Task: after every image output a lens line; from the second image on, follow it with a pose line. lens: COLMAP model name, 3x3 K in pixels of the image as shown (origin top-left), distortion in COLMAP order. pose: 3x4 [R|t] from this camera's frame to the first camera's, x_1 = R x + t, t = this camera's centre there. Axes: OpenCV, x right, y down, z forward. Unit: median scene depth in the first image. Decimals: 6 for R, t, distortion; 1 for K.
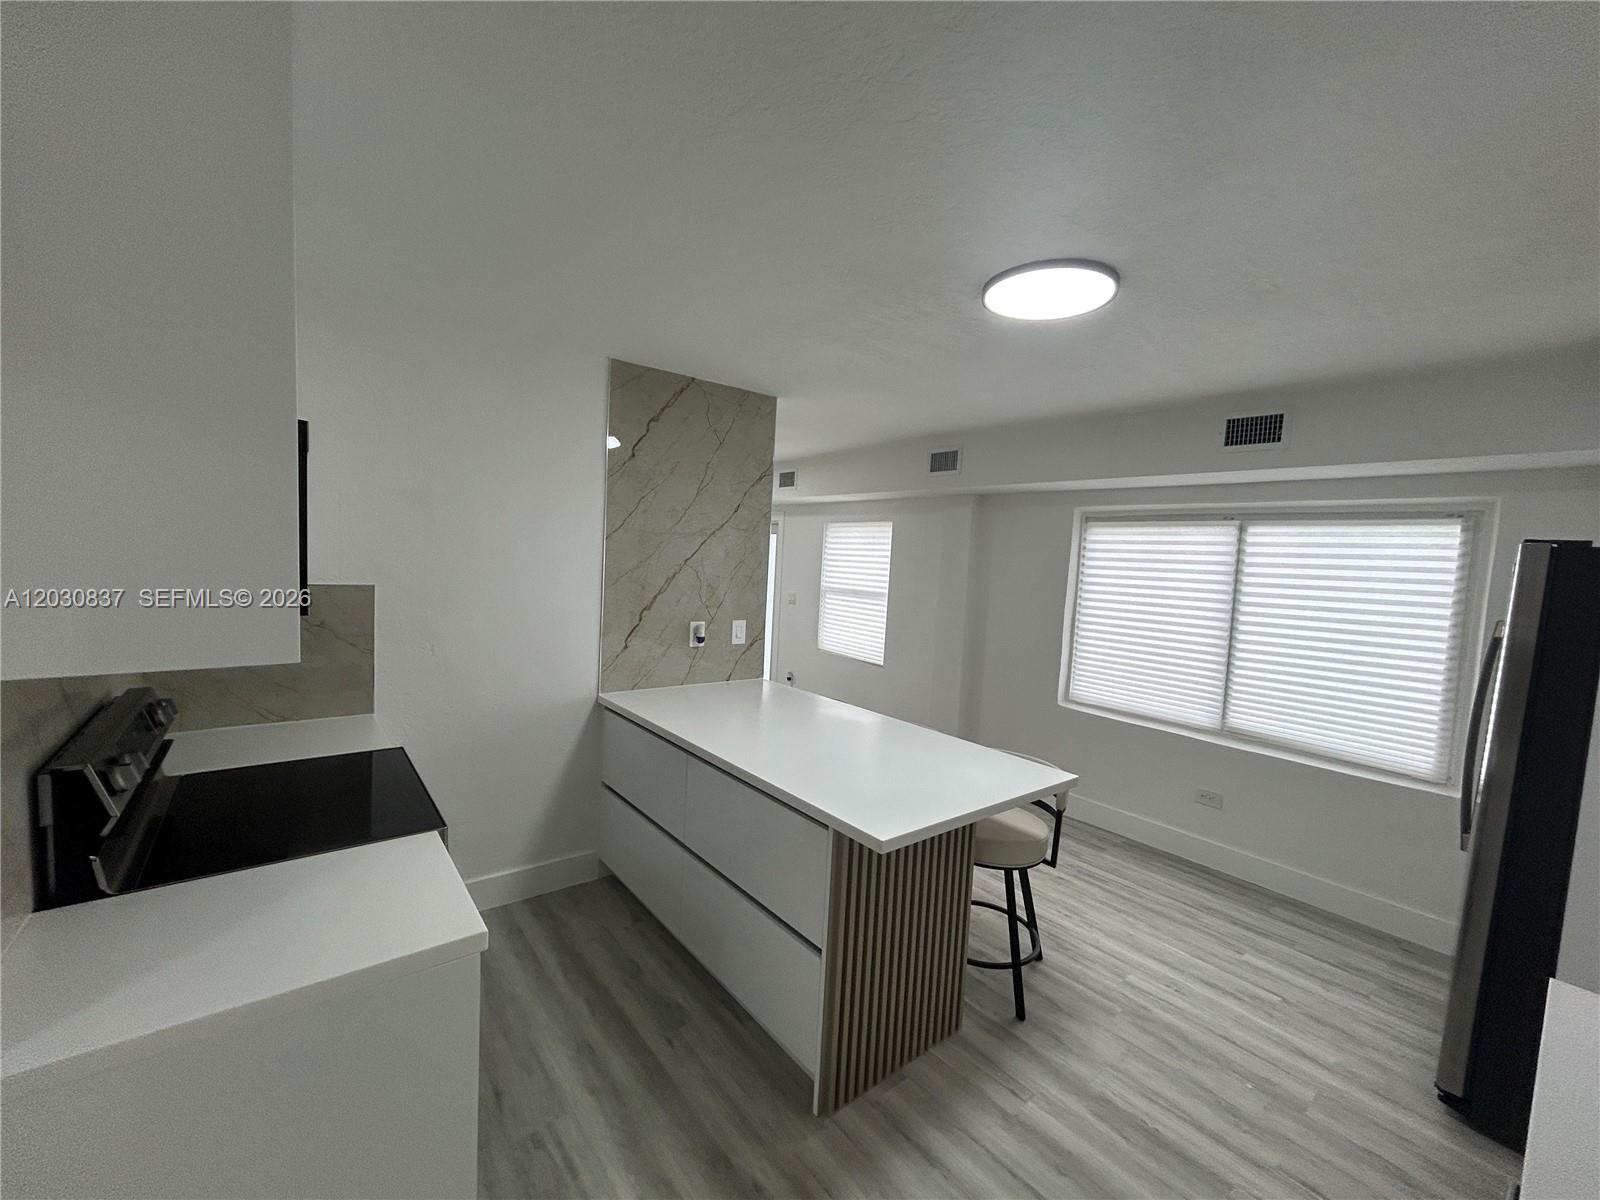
lens RADIAL K [[648.5, 0, 798.1], [0, 648.5, 602.0], [0, 0, 1]] dist [-0.000018, 0.000014]
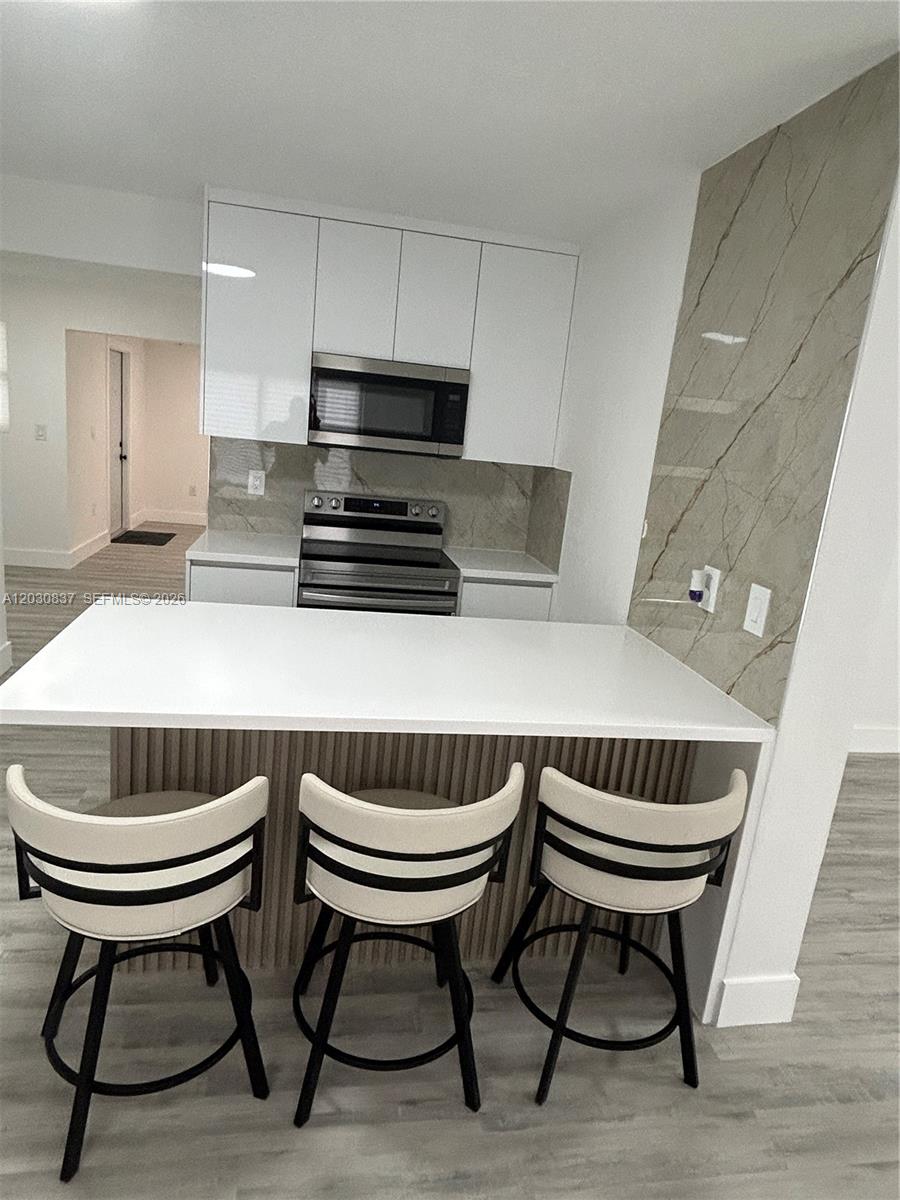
lens RADIAL K [[744.8, 0, 448.1], [0, 744.8, 600.2], [0, 0, 1]] dist [0.001157, -0.000236]
pose [[-0.467031, 0.110784, -0.877273, 0.539122], [-0.185894, 0.957647, 0.219898, -0.044086], [0.864480, 0.265779, -0.426657, 1.074763]]
